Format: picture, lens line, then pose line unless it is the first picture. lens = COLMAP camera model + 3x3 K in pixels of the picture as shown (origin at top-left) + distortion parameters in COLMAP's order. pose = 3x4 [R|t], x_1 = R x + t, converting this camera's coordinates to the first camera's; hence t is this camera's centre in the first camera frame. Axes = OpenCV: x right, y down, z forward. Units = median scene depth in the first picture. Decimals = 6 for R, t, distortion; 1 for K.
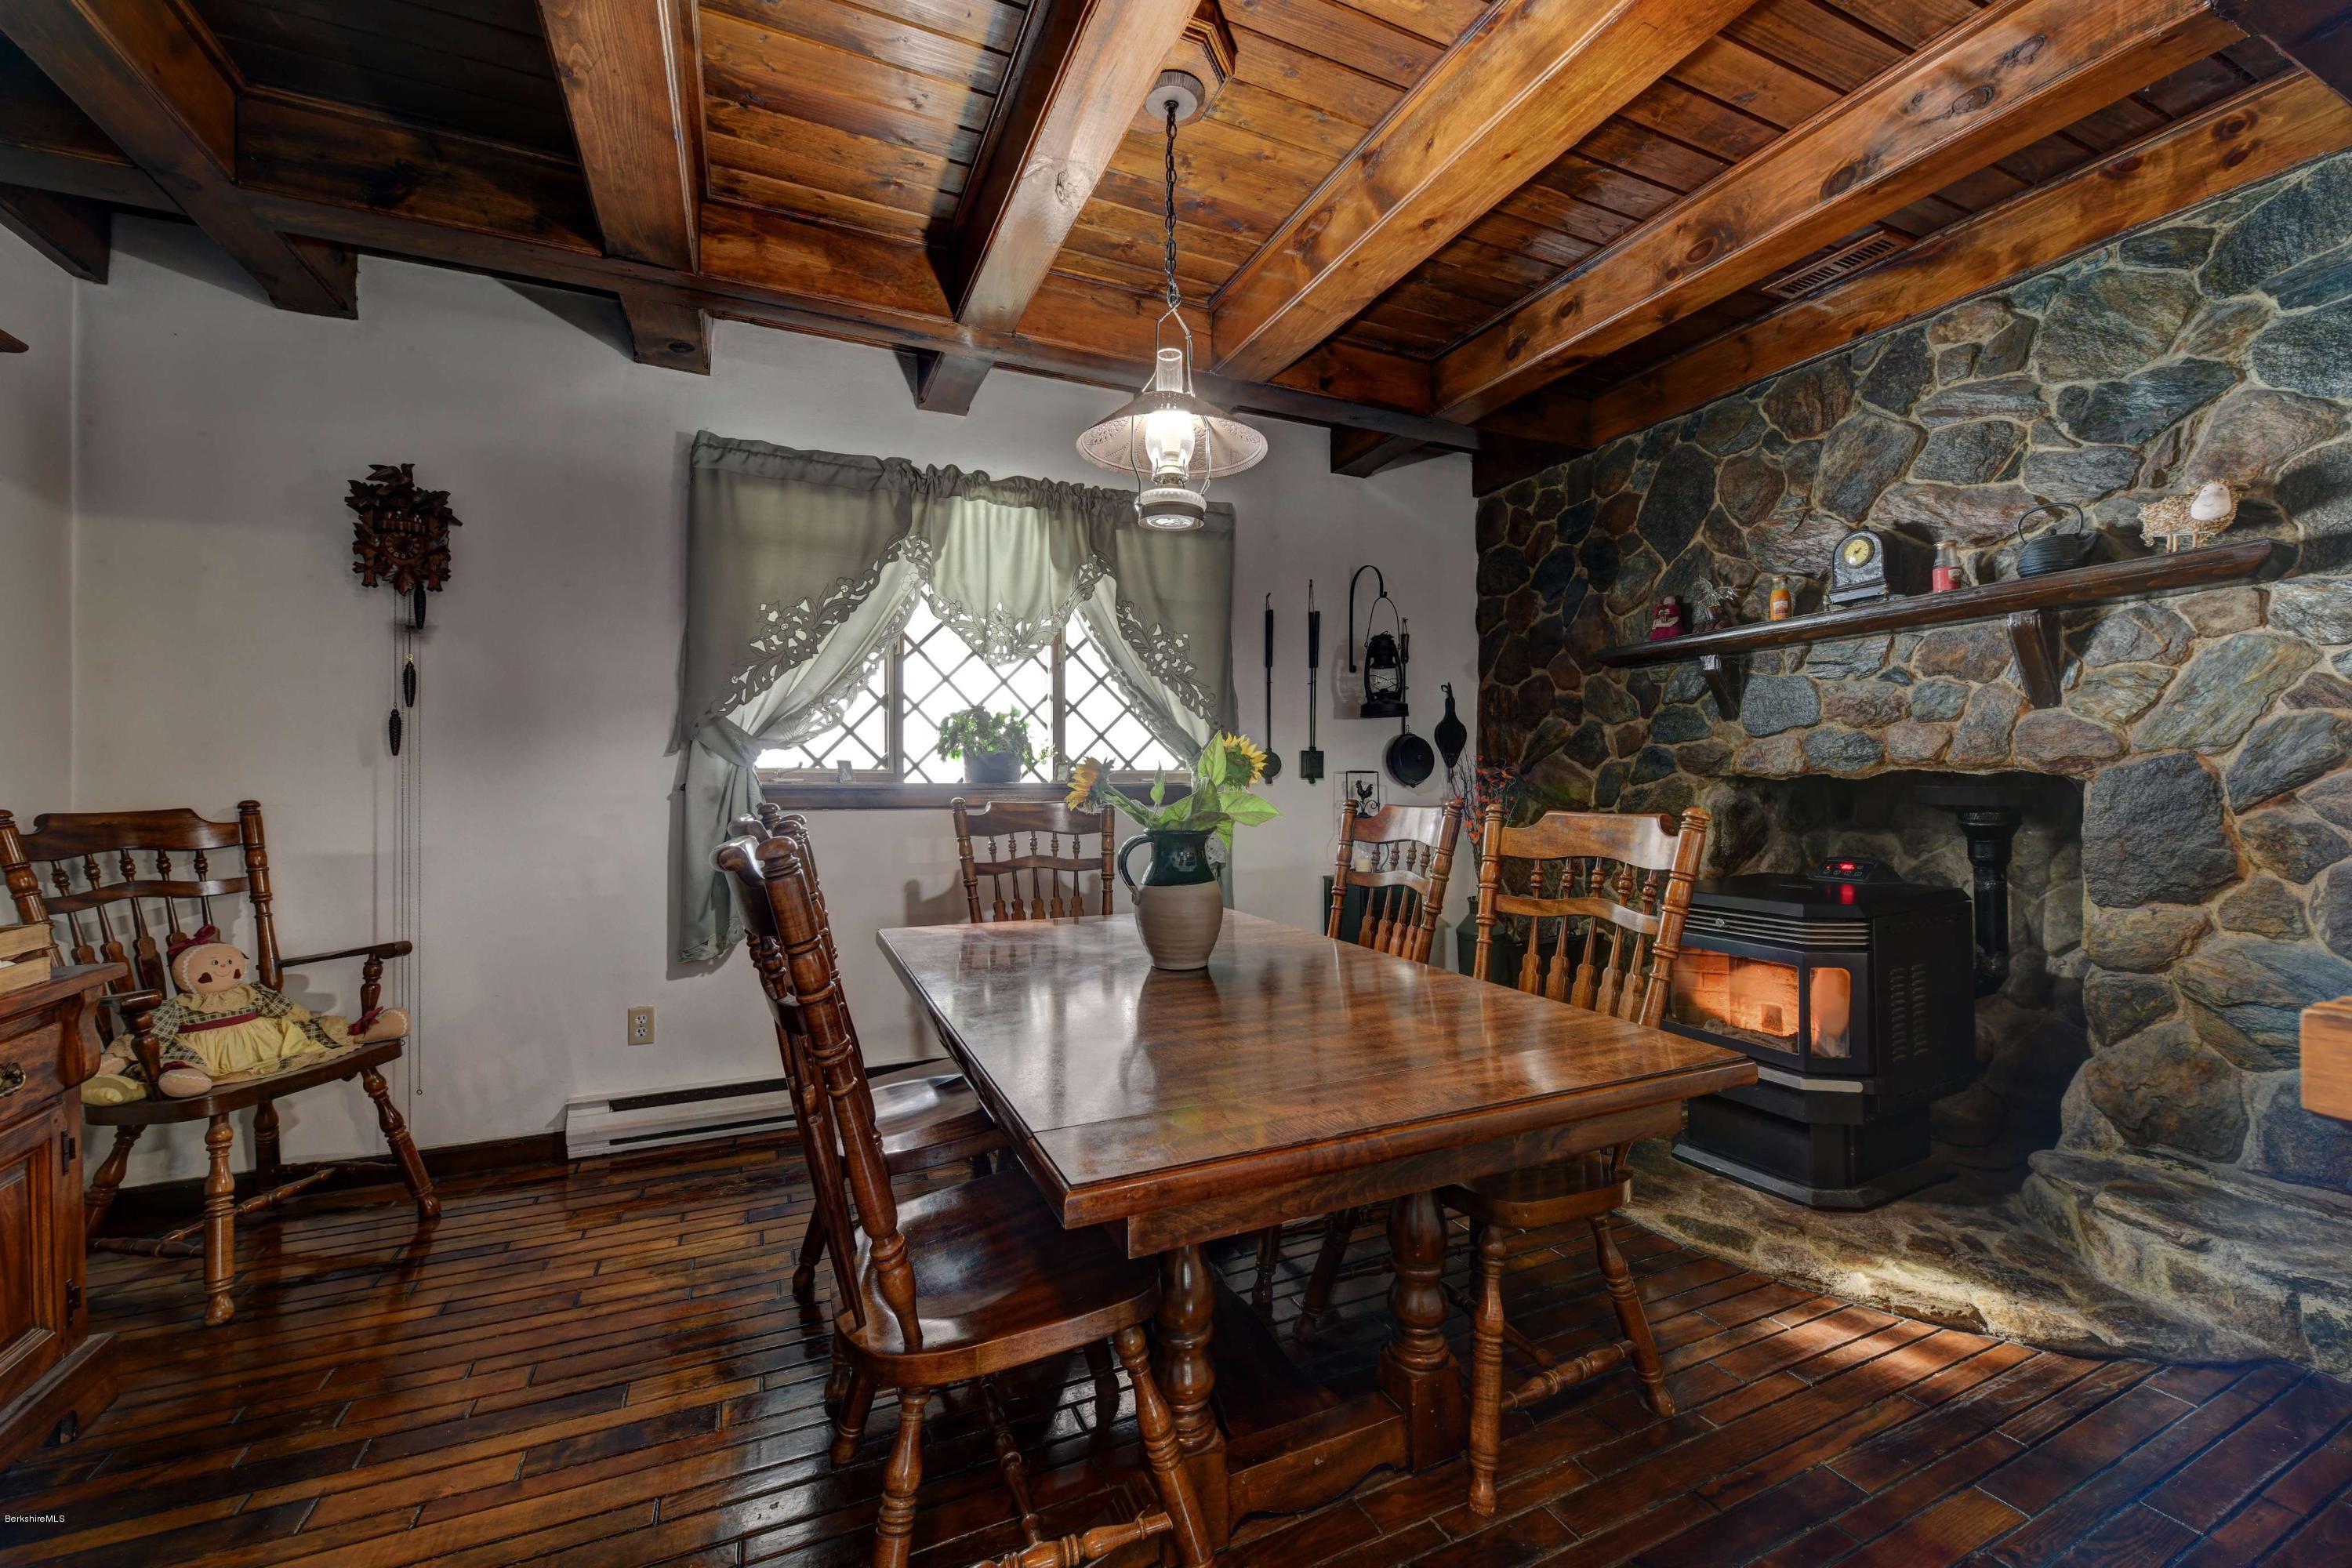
lens RADIAL K [[929.6, 0, 1176.0], [0, 929.6, 784.0], [0, 0, 1]] dist [0.001028, -0.003729]
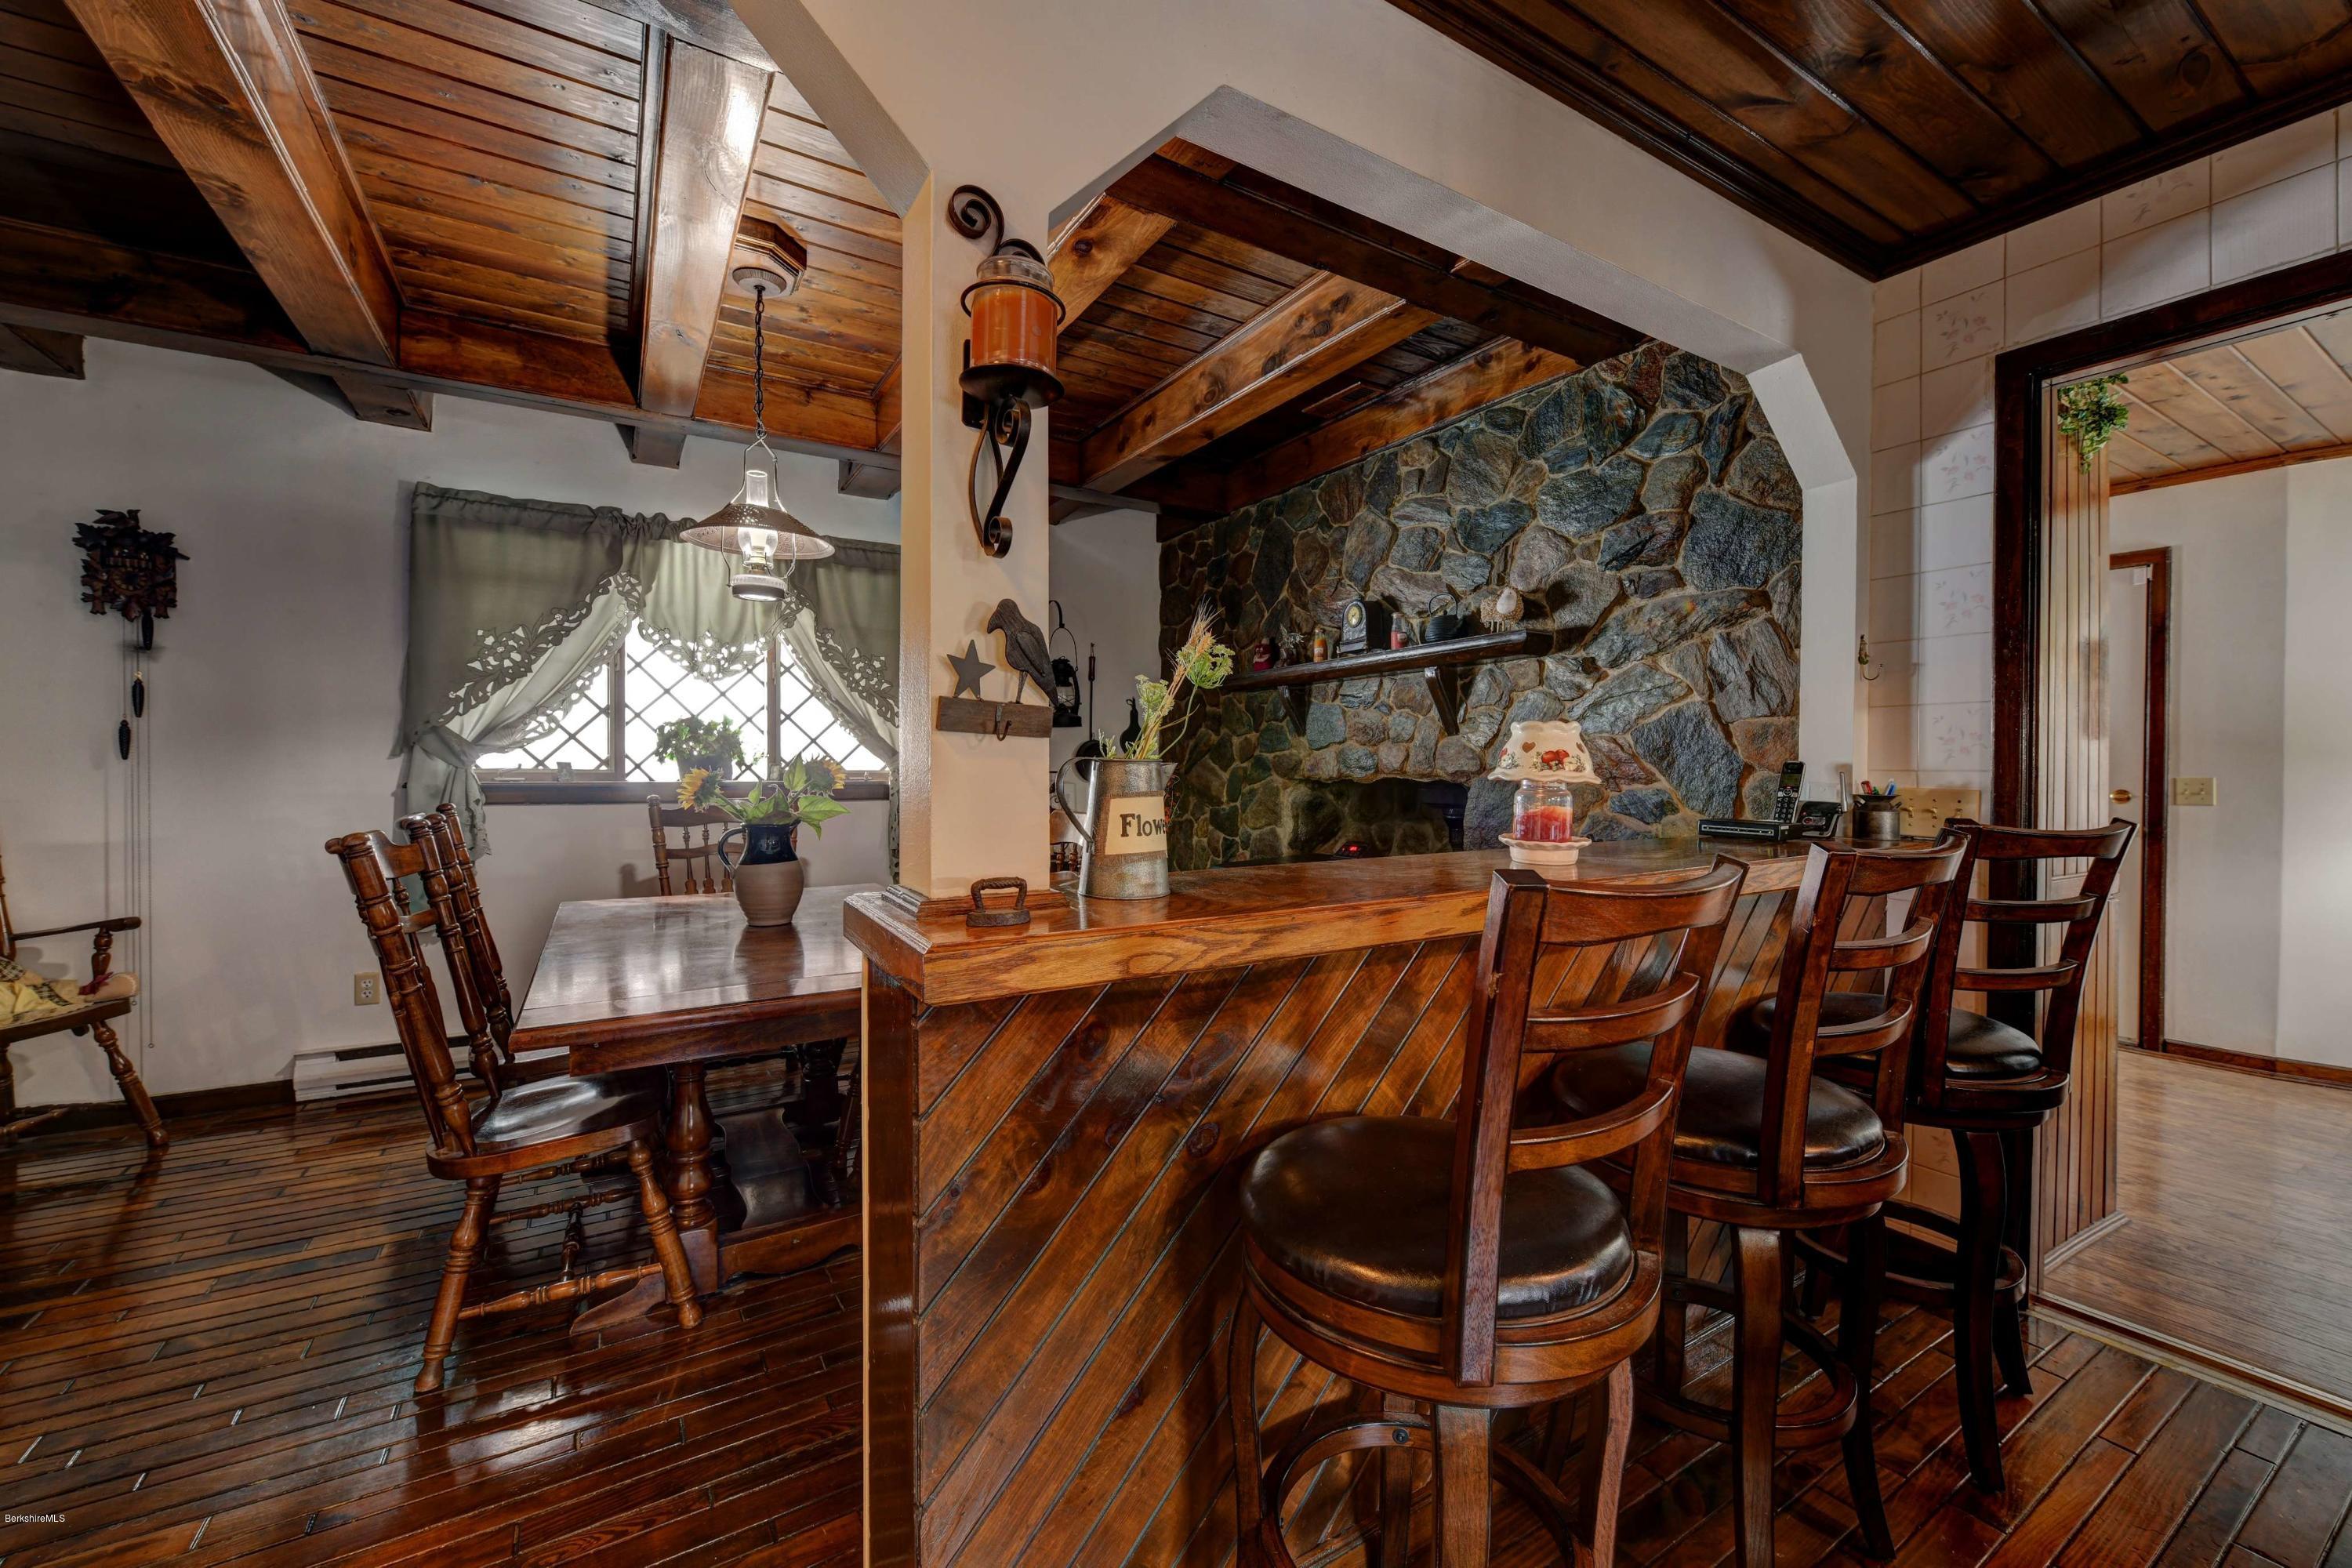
lens RADIAL K [[935.6, 0, 1187.4], [0, 935.6, 782.8], [0, 0, 1]] dist [-0.001158, -0.001979]
pose [[0.991644, 0.004967, 0.128909, 0.299559], [-0.006816, 0.999880, 0.013907, -0.022963], [-0.128825, -0.014669, 0.991559, -0.298964]]
